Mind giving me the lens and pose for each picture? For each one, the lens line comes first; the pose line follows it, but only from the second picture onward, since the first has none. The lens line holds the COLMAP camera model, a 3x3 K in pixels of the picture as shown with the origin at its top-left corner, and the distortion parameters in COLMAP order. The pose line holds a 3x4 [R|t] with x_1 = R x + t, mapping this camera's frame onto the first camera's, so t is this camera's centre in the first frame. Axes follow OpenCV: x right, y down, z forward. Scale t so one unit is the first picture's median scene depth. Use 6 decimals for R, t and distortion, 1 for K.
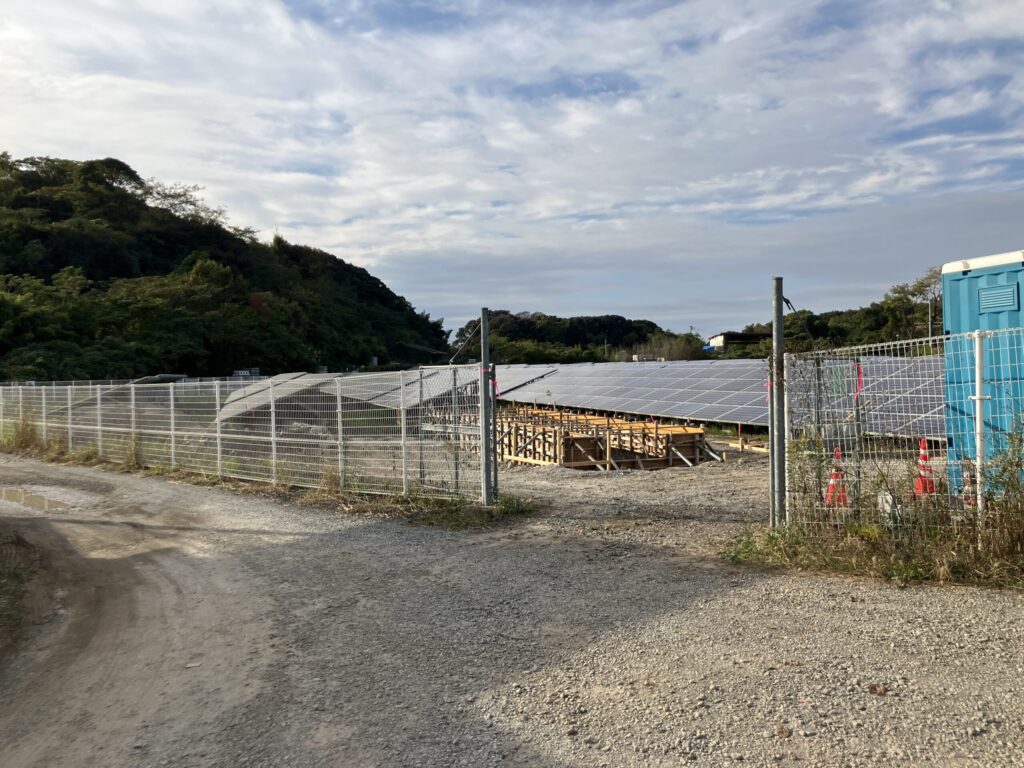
lens RADIAL K [[828.9, 0, 515.9], [0, 828.9, 387.7], [0, 0, 1]] dist [0.026846, -0.029761]
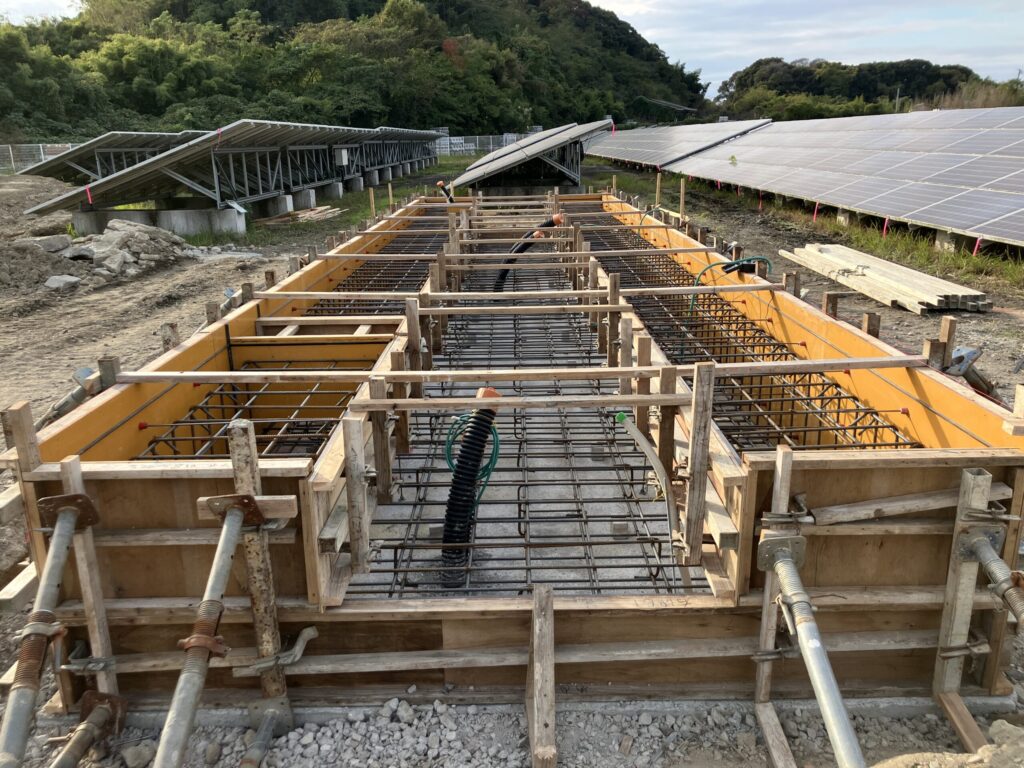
lens RADIAL K [[828.9, 0, 511.4], [0, 828.9, 381.2], [0, 0, 1]] dist [0.026846, -0.029761]
pose [[0.951287, 0.084347, -0.296544, 0.019298], [-0.002297, 0.963762, 0.266755, 0.000251], [0.308298, -0.253080, 0.917008, 0.089906]]
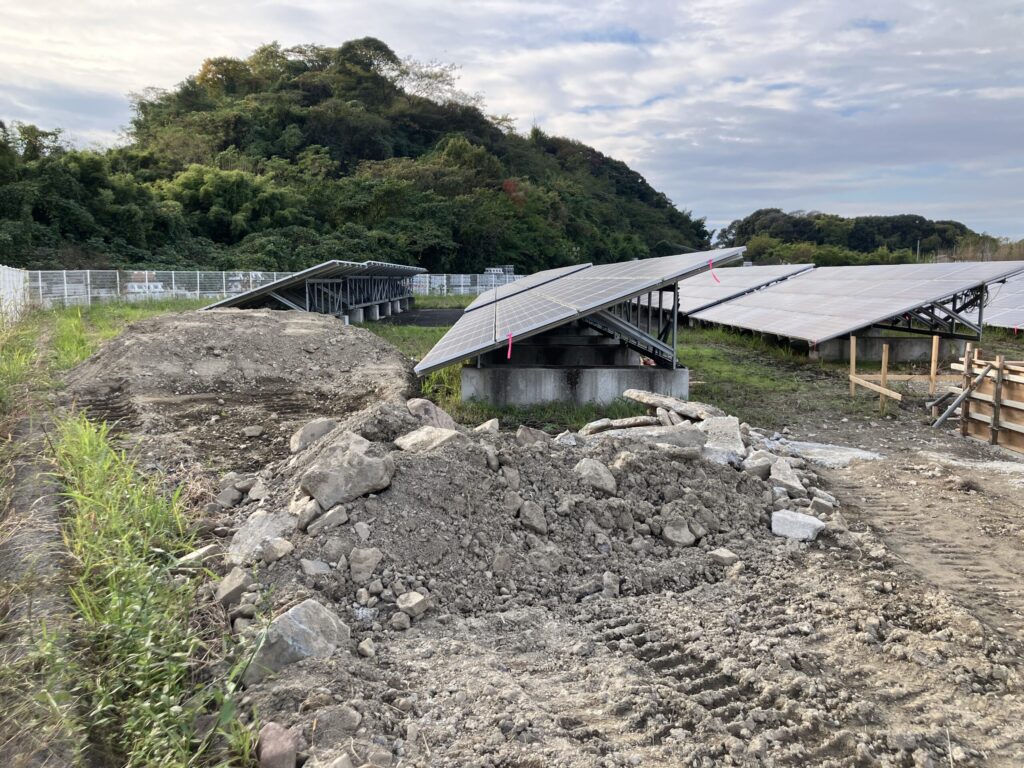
lens RADIAL K [[828.9, 0, 504.9], [0, 828.9, 384.7], [0, 0, 1]] dist [0.026846, -0.029761]
pose [[0.952875, 0.062913, -0.296767, -0.033076], [-0.029759, 0.992926, 0.114943, 0.000652], [0.301899, -0.100694, 0.948007, 0.103582]]
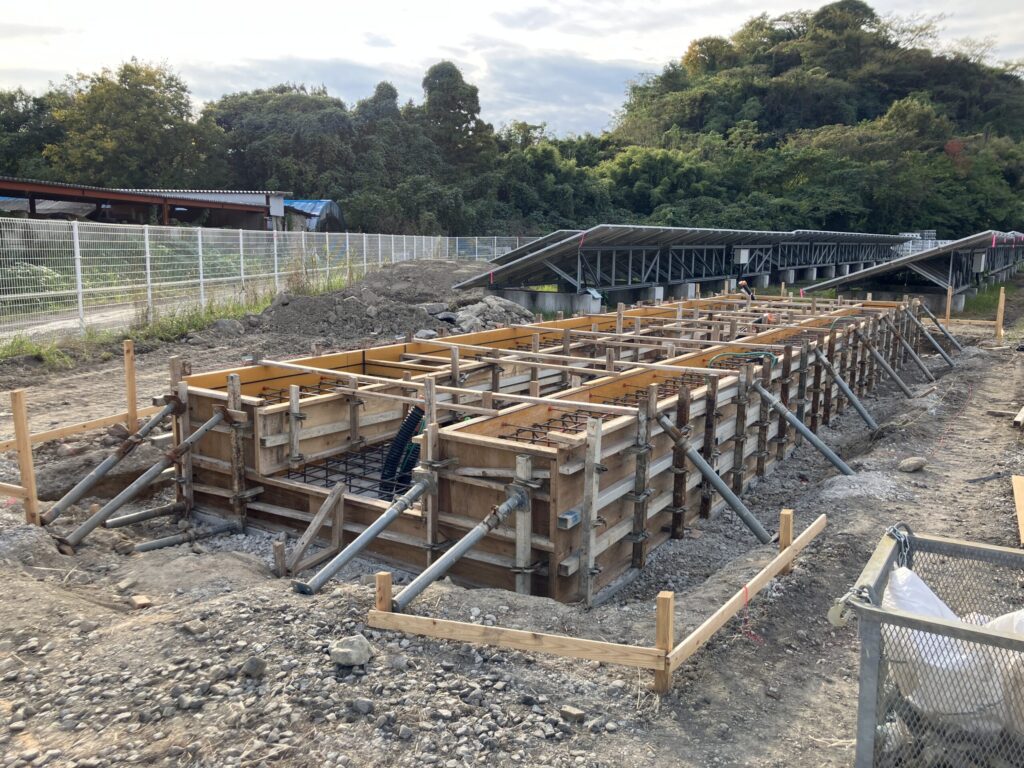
lens RADIAL K [[828.9, 0, 535.1], [0, 828.9, 384.1], [0, 0, 1]] dist [0.026846, -0.029761]
pose [[0.646505, 0.157293, -0.746519, 0.042180], [-0.038538, 0.983999, 0.173956, -0.000795], [0.761936, -0.083695, 0.642222, 0.090027]]
